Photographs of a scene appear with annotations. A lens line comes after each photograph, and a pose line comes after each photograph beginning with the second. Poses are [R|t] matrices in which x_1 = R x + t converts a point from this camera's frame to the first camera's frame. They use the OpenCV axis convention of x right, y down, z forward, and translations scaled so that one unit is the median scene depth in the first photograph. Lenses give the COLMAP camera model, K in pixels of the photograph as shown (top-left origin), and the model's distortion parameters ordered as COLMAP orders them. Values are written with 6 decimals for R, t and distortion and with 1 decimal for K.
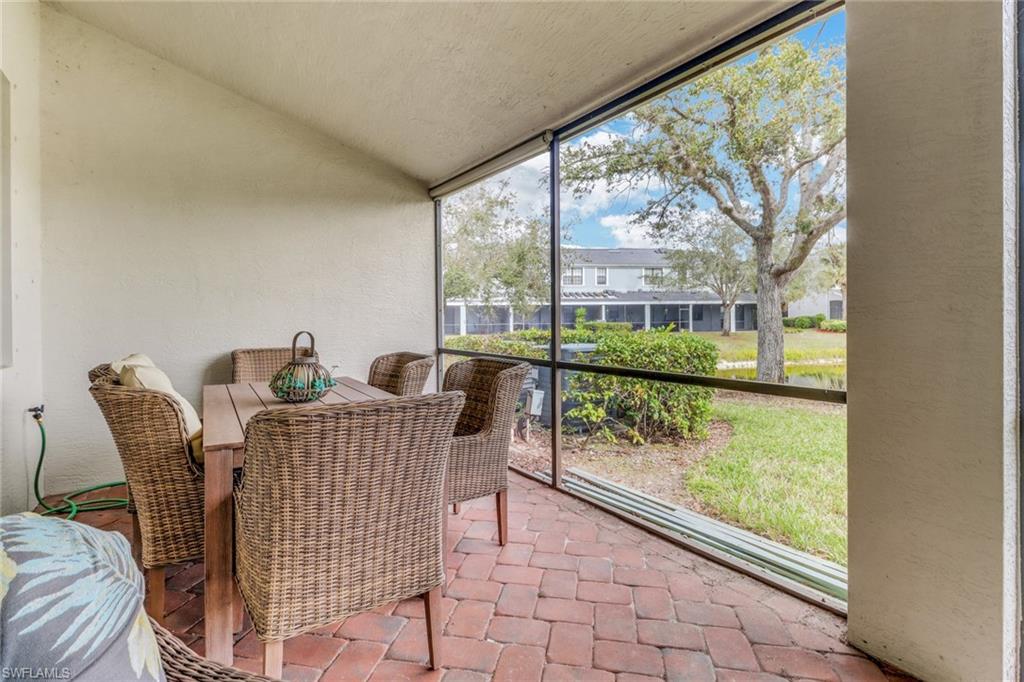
lens RADIAL K [[472.5, 0, 512.1], [0, 472.5, 327.6], [0, 0, 1]] dist [0.016437, -0.014034]
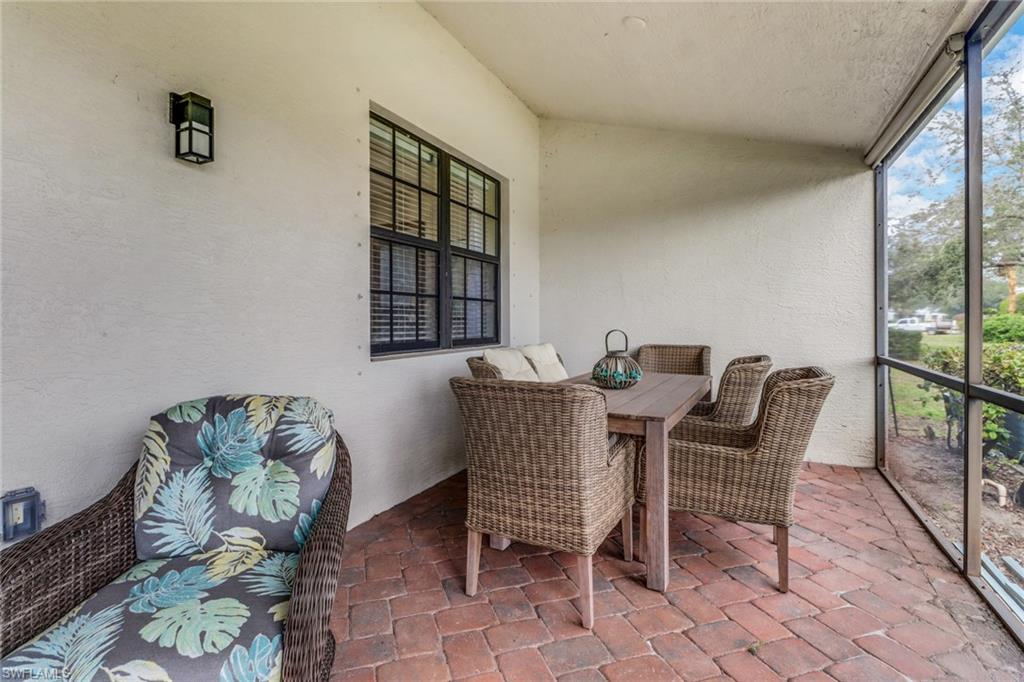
lens RADIAL K [[472.5, 0, 512.1], [0, 472.5, 327.6], [0, 0, 1]] dist [0.016437, -0.014034]
pose [[0.507999, 0.016899, -0.861192, 0.328504], [-0.014082, 0.999837, 0.011313, -0.006225], [0.861243, 0.006380, 0.508154, 0.119586]]
